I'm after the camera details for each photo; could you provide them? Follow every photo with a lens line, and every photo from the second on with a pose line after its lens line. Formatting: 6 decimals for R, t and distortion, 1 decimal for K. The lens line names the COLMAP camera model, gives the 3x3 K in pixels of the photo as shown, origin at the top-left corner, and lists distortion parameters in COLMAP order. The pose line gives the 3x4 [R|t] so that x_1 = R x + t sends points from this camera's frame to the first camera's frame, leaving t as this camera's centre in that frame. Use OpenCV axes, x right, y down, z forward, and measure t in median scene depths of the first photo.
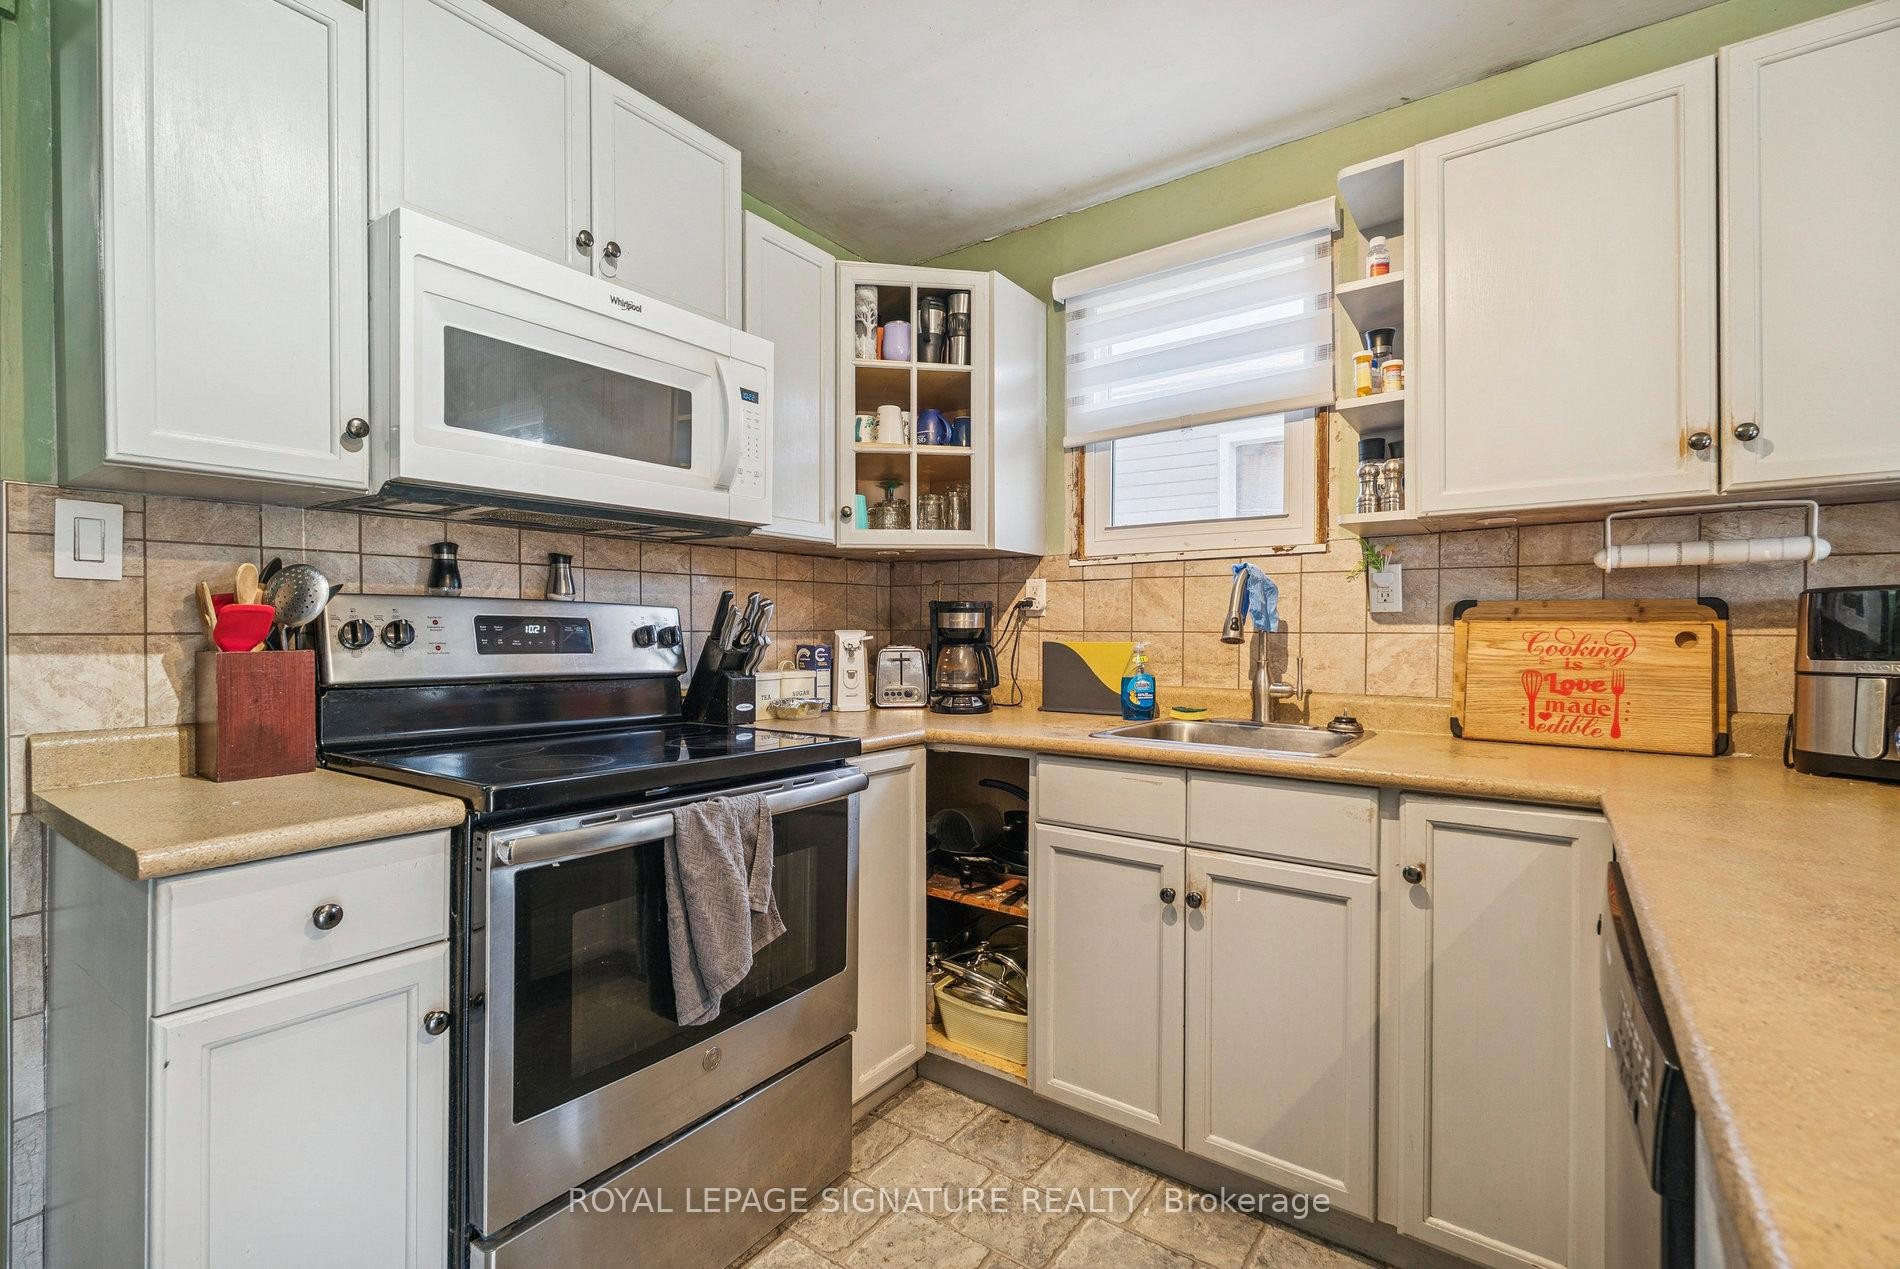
lens RADIAL K [[840.1, 0, 960.7], [0, 840.1, 630.7], [0, 0, 1]] dist [-0.002765, -0.000093]
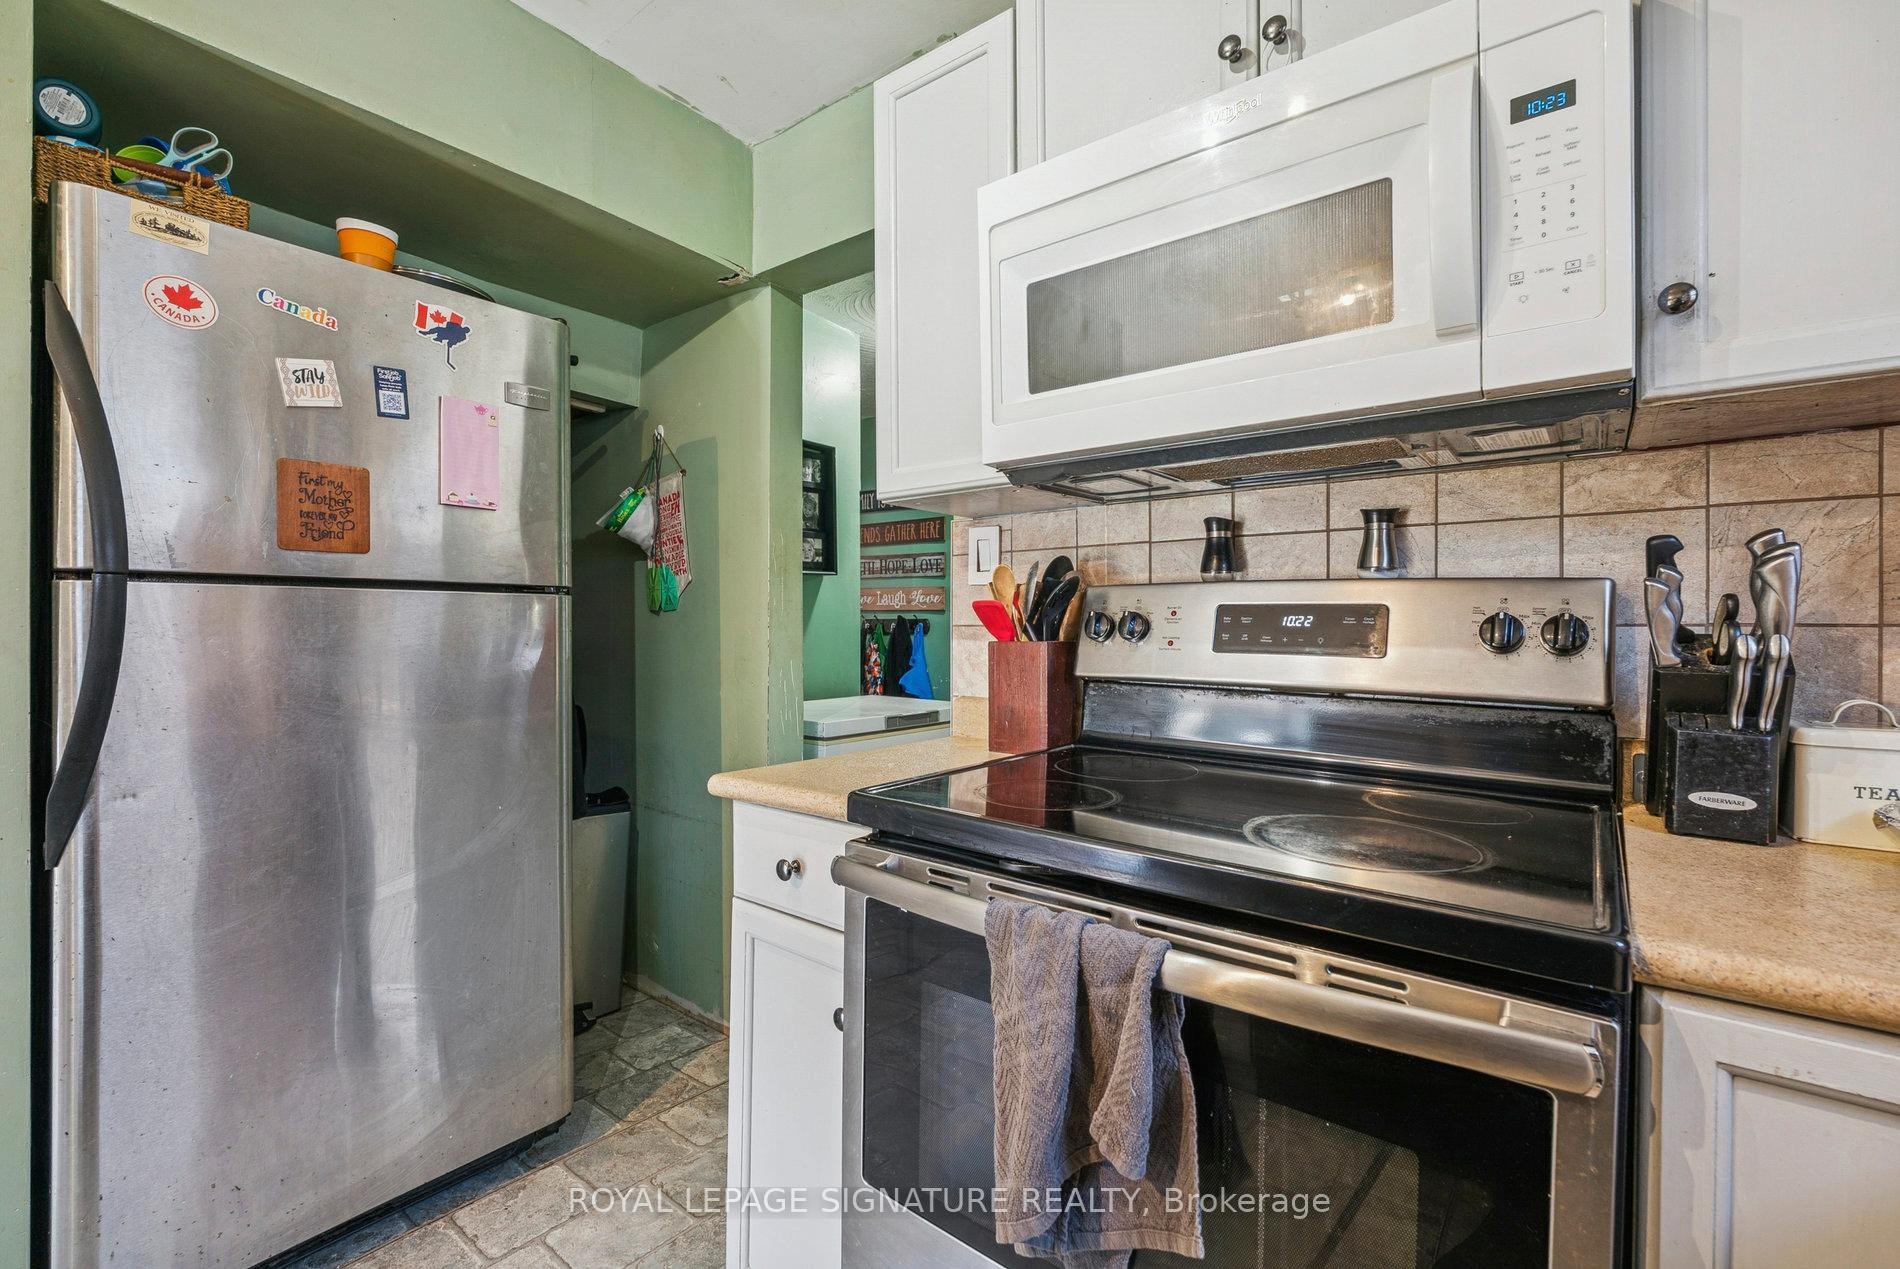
lens RADIAL K [[840.1, 0, 960.7], [0, 840.1, 630.7], [0, 0, 1]] dist [-0.002765, -0.000093]
pose [[-0.046810, 0.003156, -0.998899, 0.234399], [-0.003010, 0.999990, 0.003301, 0.005263], [0.998899, 0.003161, -0.046800, 0.772187]]
